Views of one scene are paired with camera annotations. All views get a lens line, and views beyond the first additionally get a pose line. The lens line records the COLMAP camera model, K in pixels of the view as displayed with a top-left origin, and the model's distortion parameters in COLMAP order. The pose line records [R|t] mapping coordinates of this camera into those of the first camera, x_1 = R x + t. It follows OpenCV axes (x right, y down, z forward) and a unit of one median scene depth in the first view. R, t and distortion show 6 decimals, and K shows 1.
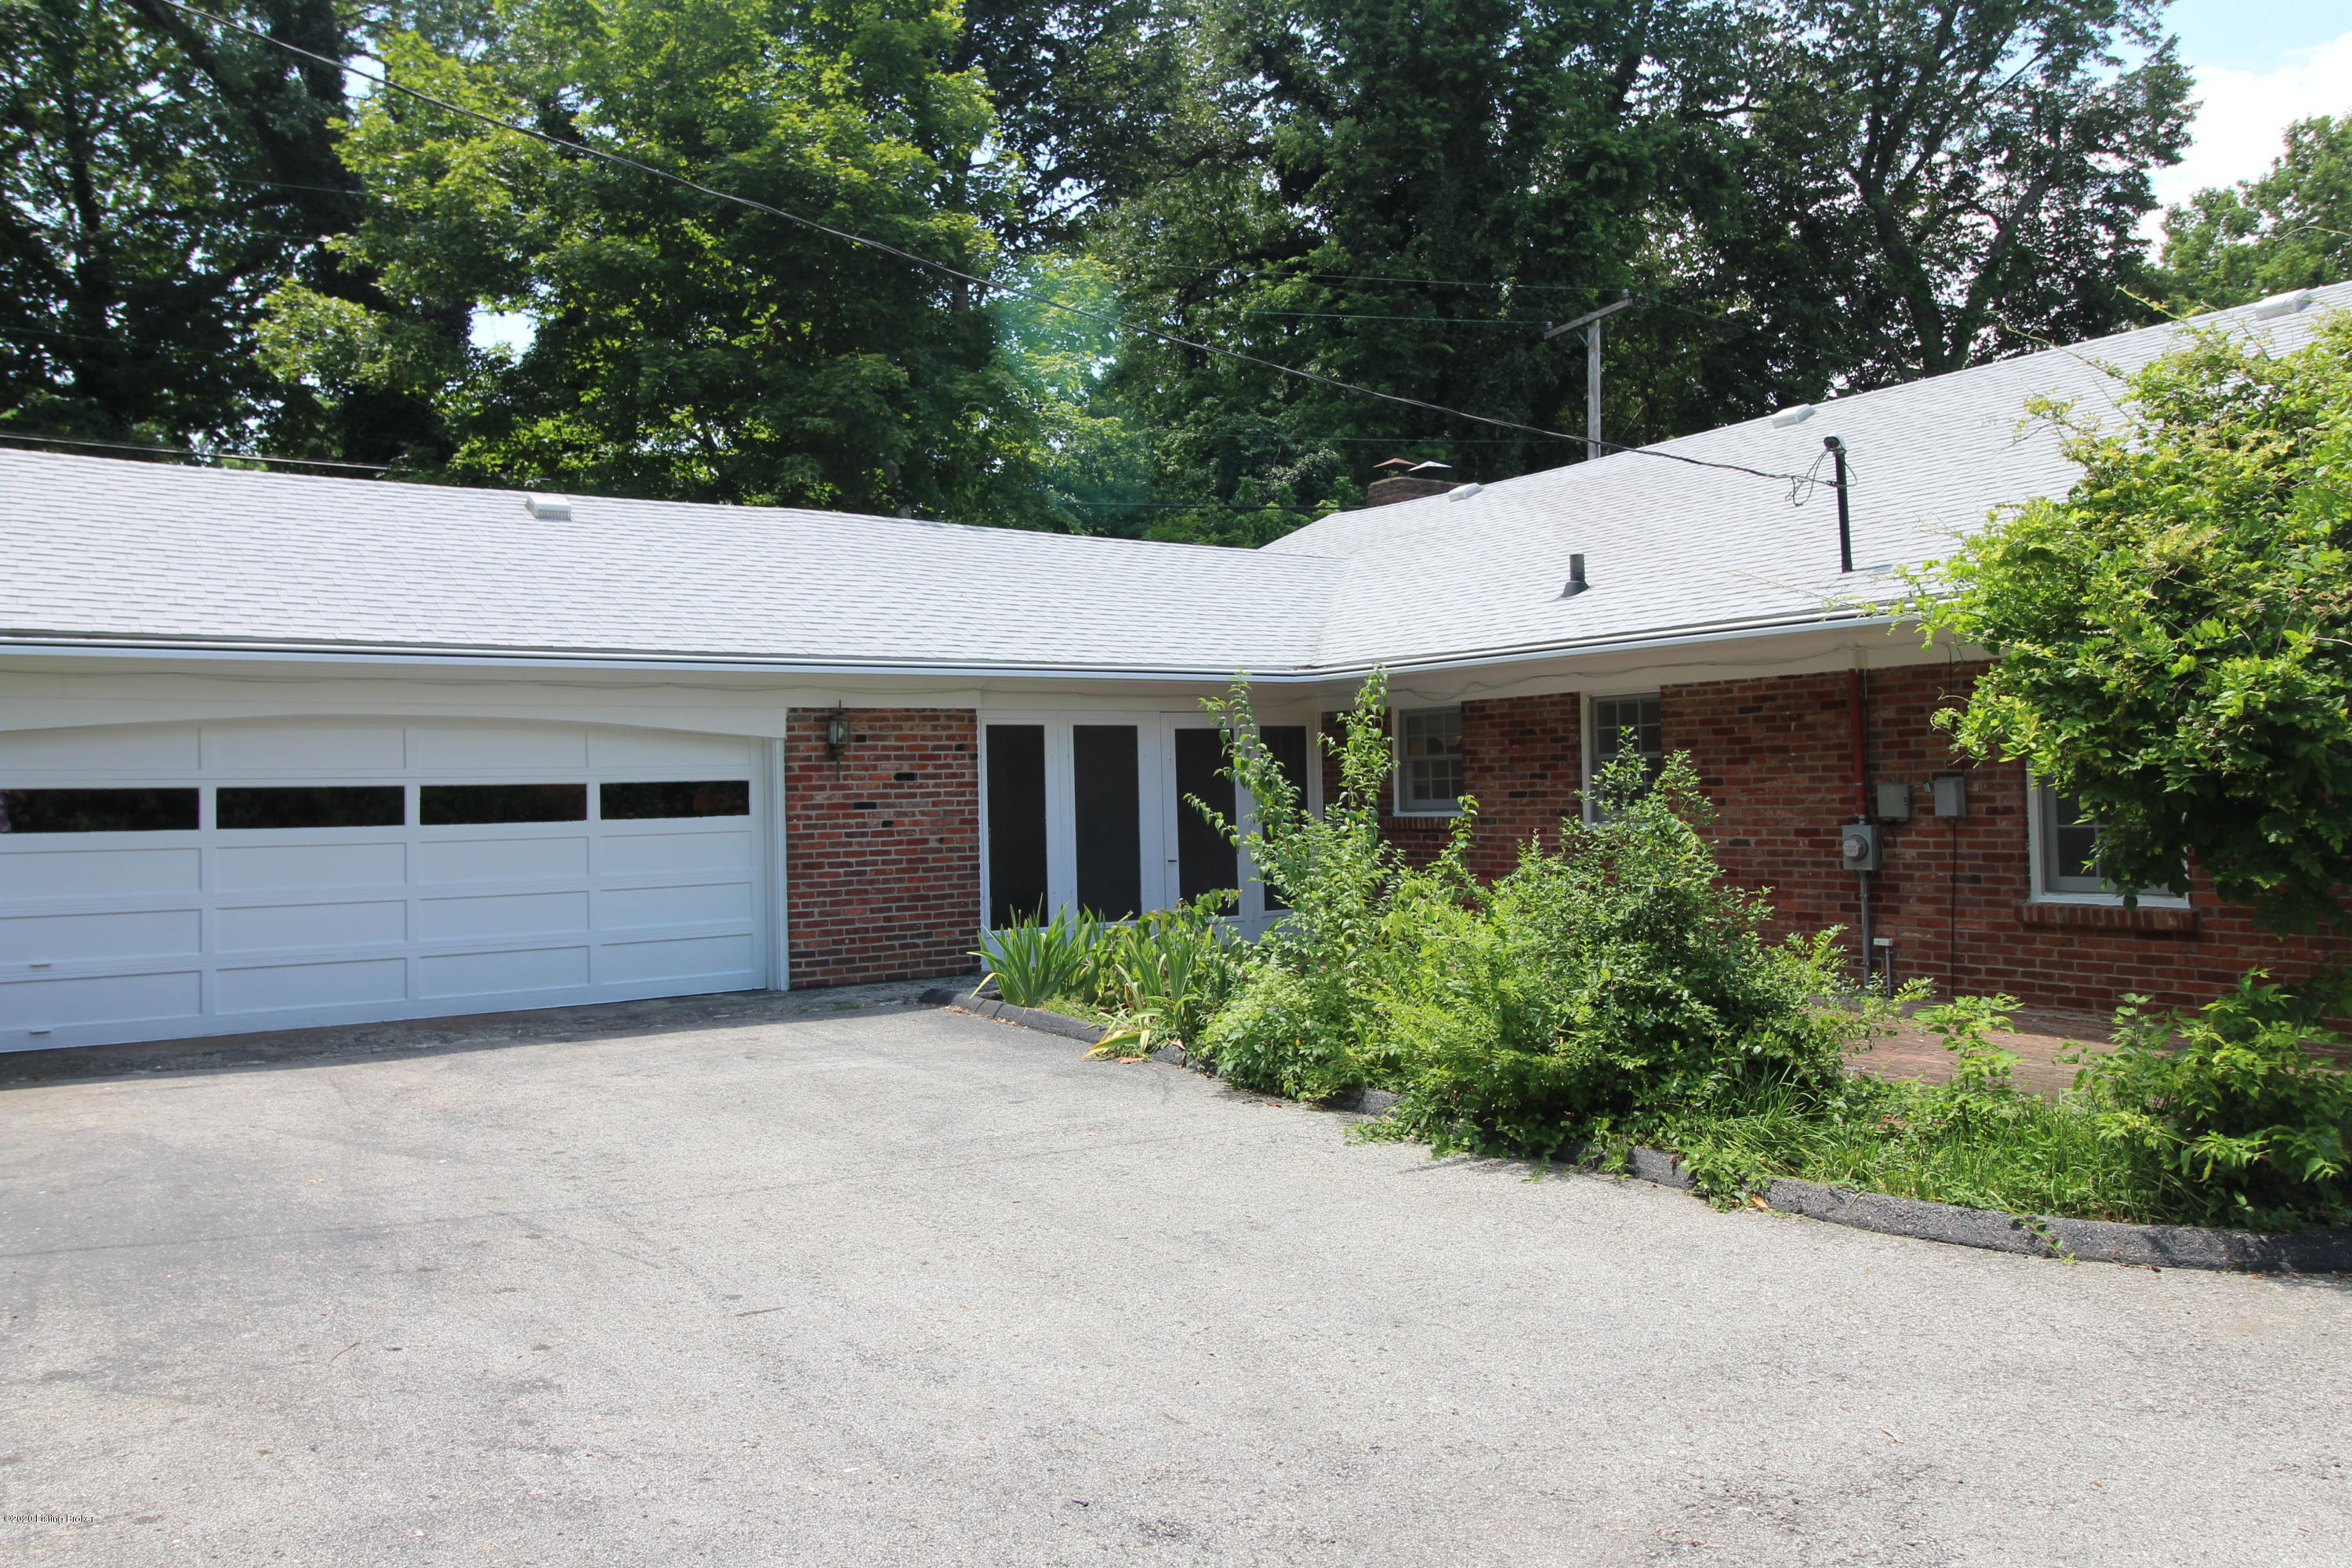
lens RADIAL K [[1716.5, 0, 1175.5], [0, 1716.5, 797.1], [0, 0, 1]] dist [0.014629, -0.011999]
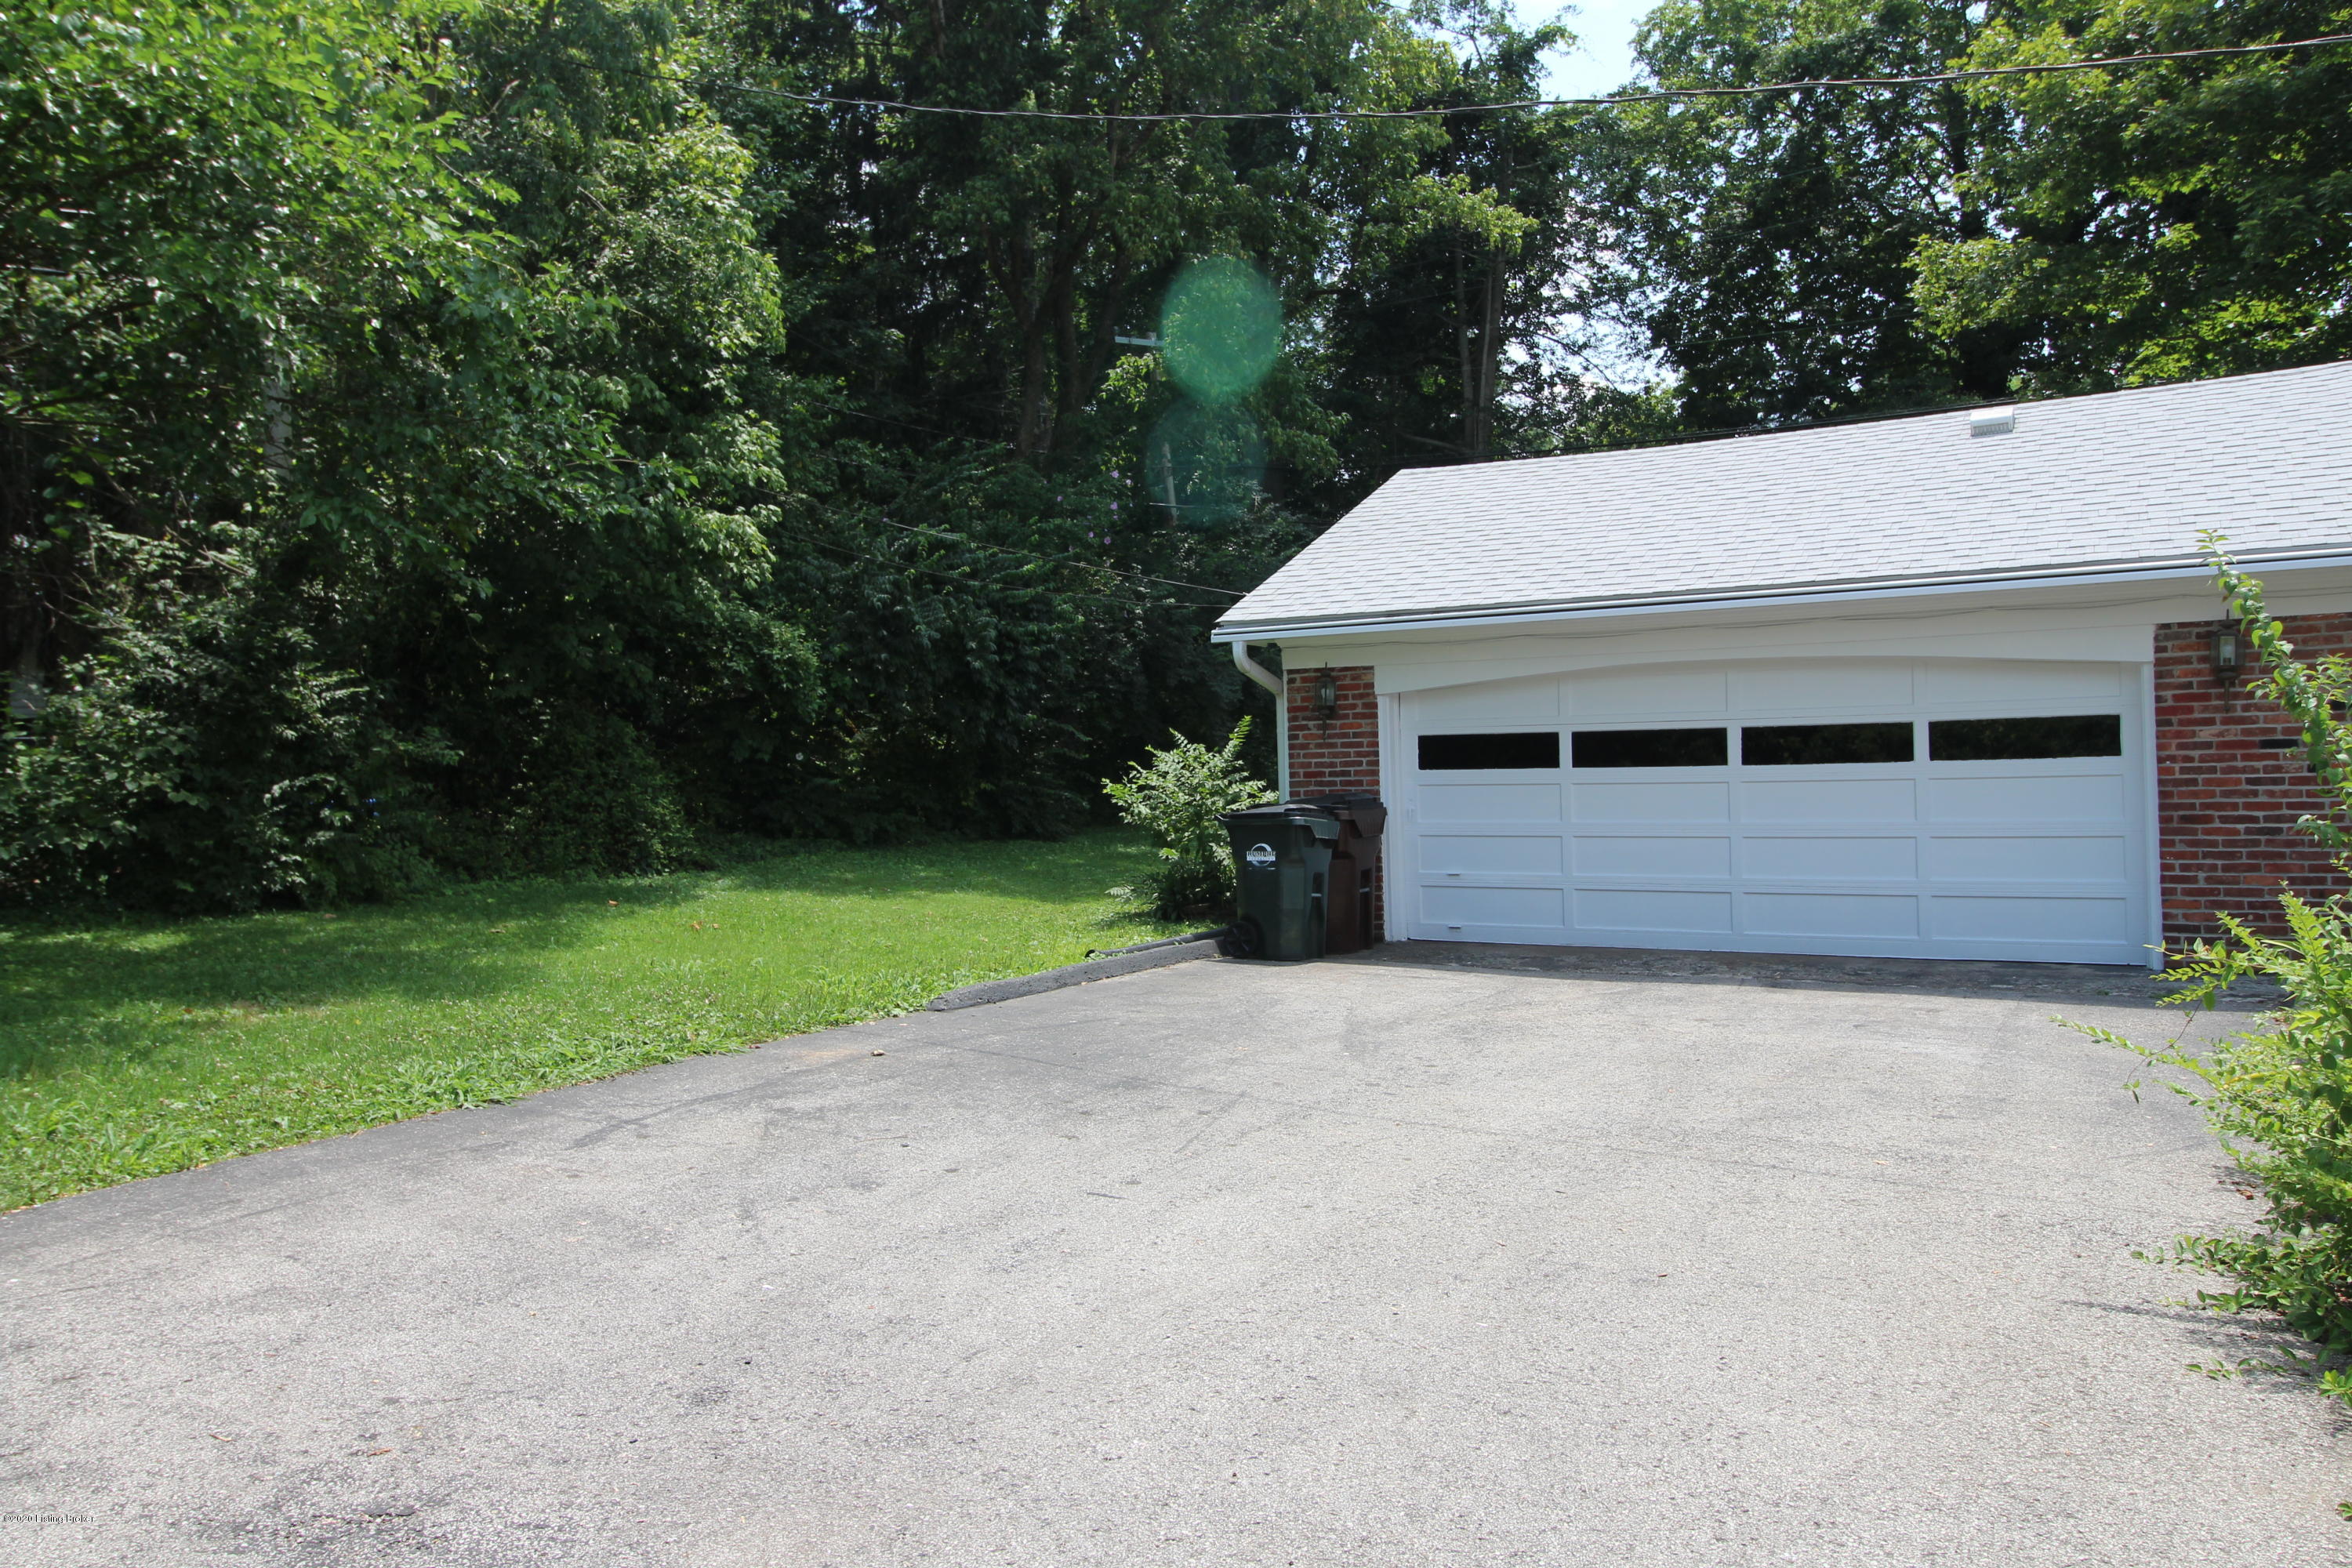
lens RADIAL K [[1716.5, 0, 1175.4], [0, 1716.5, 774.8], [0, 0, 1]] dist [0.014629, -0.011999]
pose [[0.422216, 0.009841, -0.906442, 0.317652], [0.008007, 0.999862, 0.014585, 0.003777], [0.906460, -0.013416, 0.422079, 0.230720]]
